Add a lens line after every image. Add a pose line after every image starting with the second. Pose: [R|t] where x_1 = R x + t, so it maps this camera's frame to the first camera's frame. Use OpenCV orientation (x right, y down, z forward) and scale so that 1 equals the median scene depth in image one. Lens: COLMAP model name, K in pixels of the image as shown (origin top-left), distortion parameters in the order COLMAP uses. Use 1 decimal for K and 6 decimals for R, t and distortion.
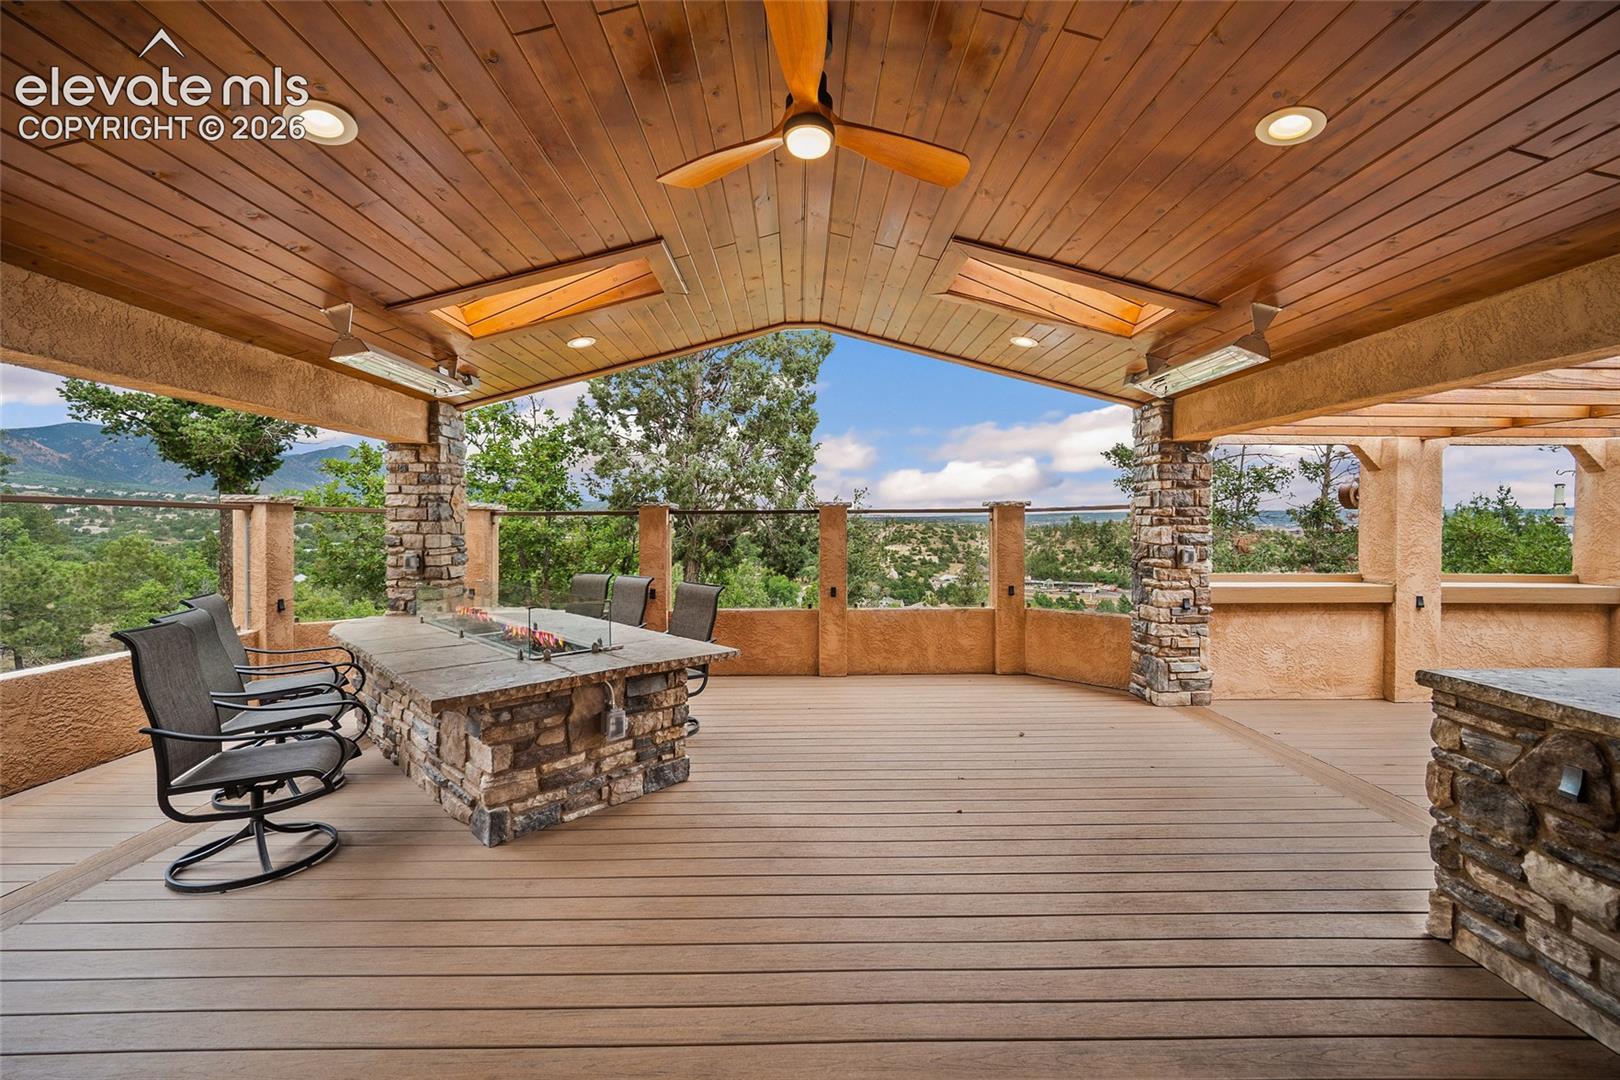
lens RADIAL K [[646.1, 0, 808.8], [0, 646.1, 534.0], [0, 0, 1]] dist [-0.003952, 0.000871]
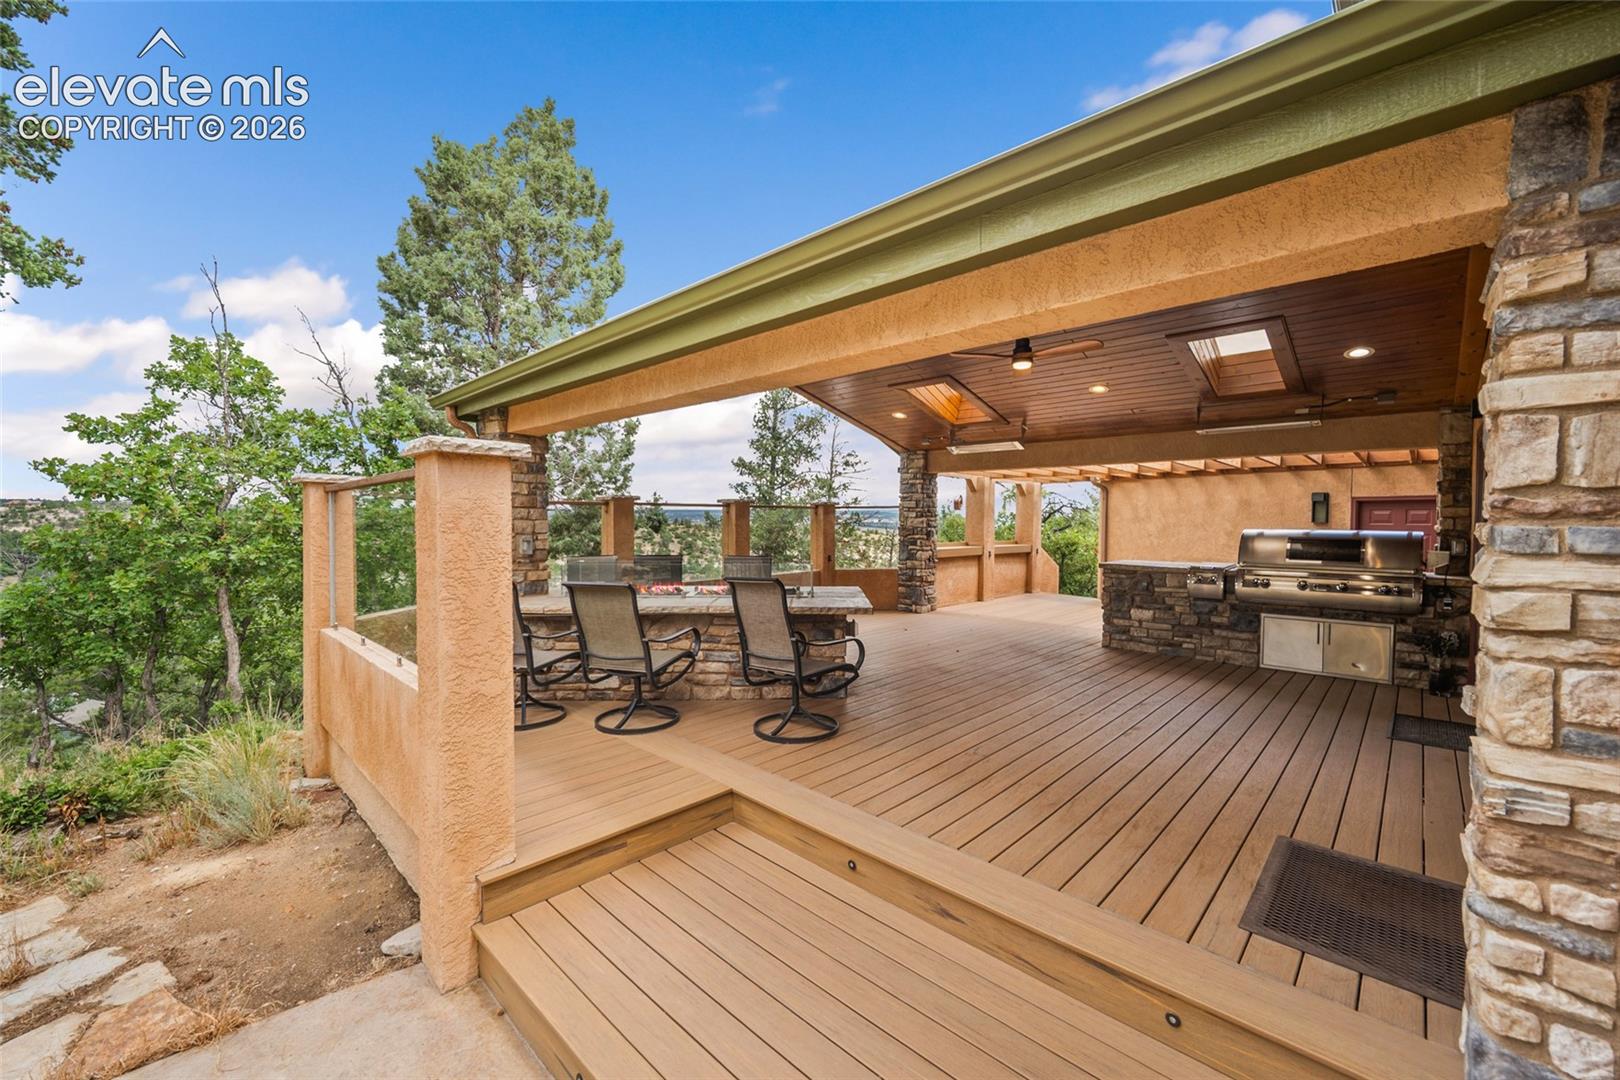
lens RADIAL K [[646.1, 0, 809.8], [0, 646.1, 536.5], [0, 0, 1]] dist [-0.003952, 0.000871]
pose [[0.697734, -0.013524, 0.716229, -1.045237], [0.004391, 0.999884, 0.014601, 0.013956], [-0.716343, -0.007043, 0.697712, -0.080622]]
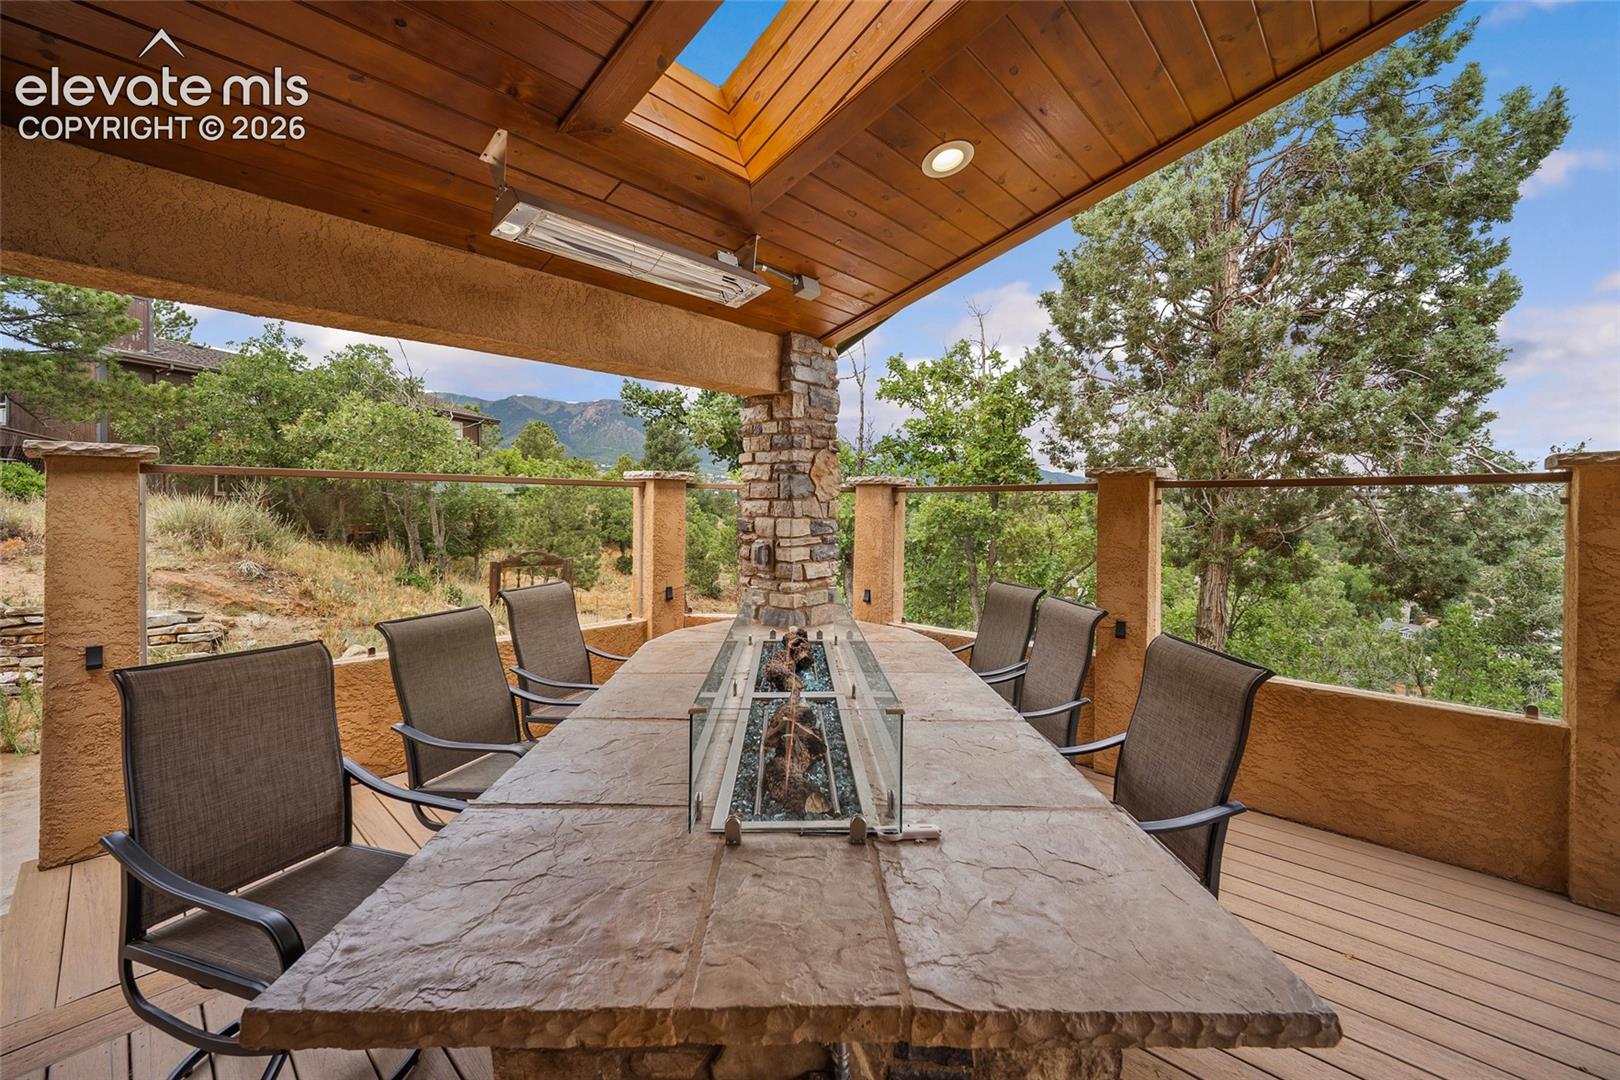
lens RADIAL K [[646.1, 0, 810.0], [0, 646.1, 508.8], [0, 0, 1]] dist [-0.003952, 0.000871]
pose [[0.725369, 0.010613, -0.688279, -0.063072], [-0.015439, 0.999880, -0.000853, -0.009650], [0.688187, 0.011245, 0.725446, 0.494883]]
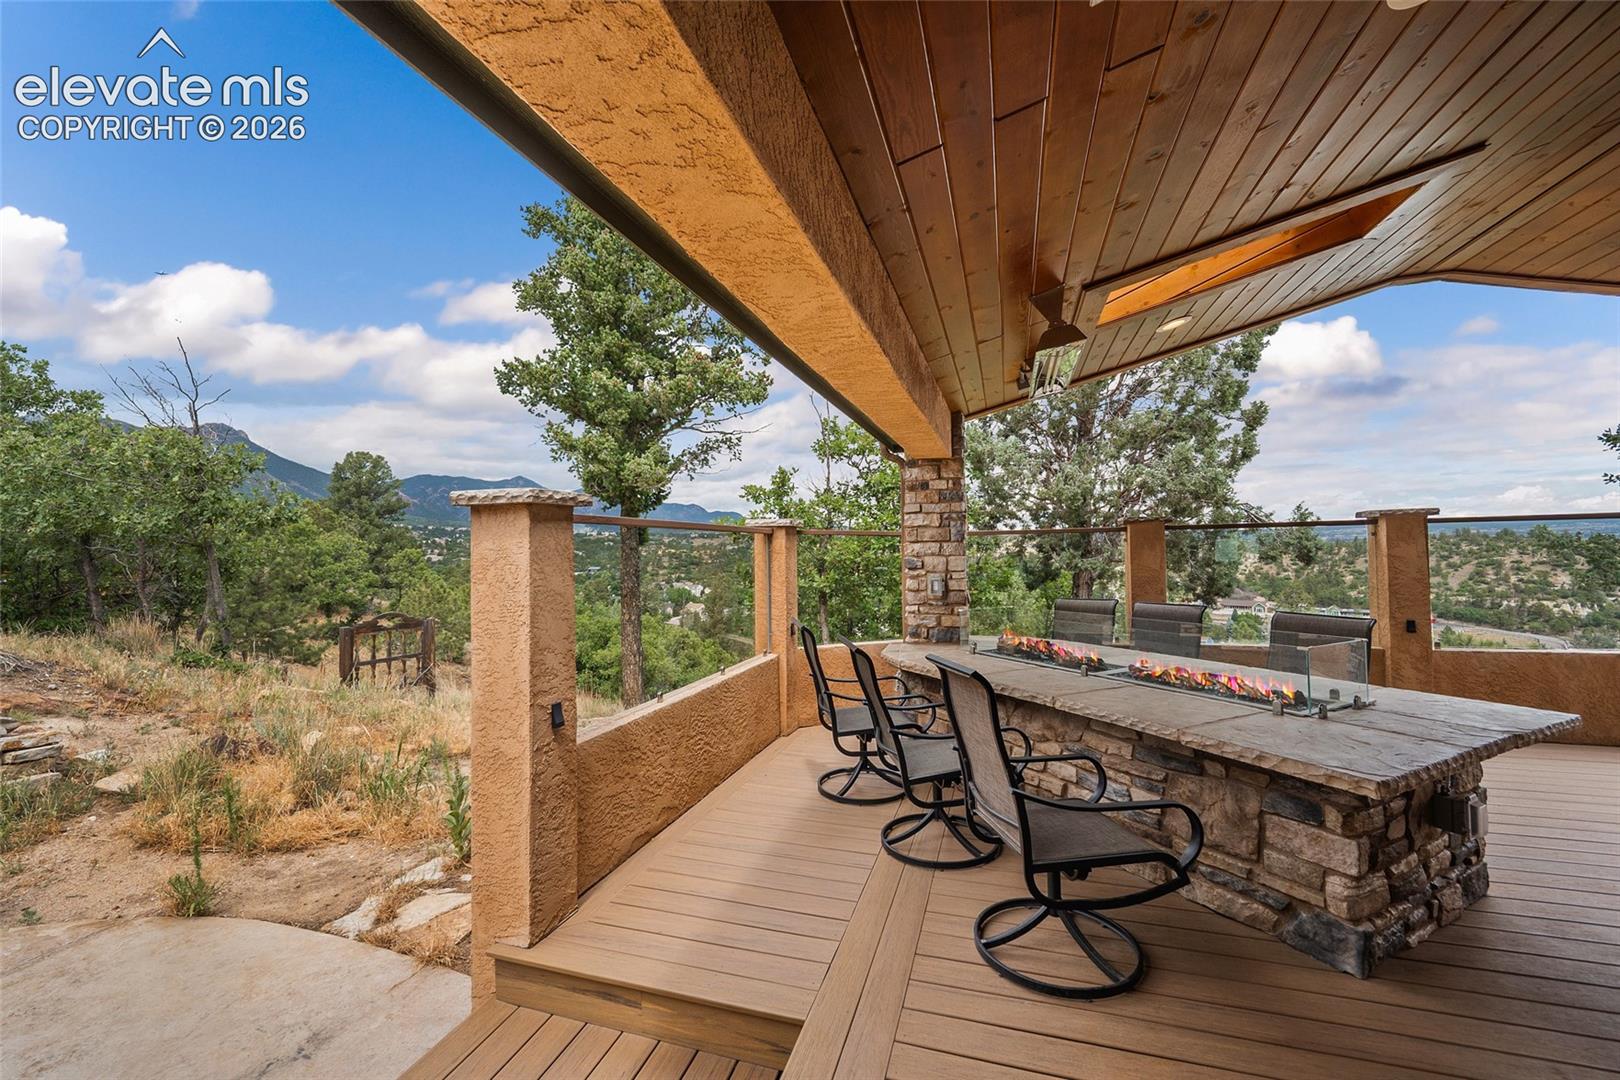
lens RADIAL K [[646.1, 0, 801.9], [0, 646.1, 535.3], [0, 0, 1]] dist [-0.003952, 0.000871]
pose [[0.951541, -0.020629, -0.306829, -0.508859], [0.010853, 0.999379, -0.033535, -0.000500], [0.307331, 0.028580, 0.951174, 0.055082]]
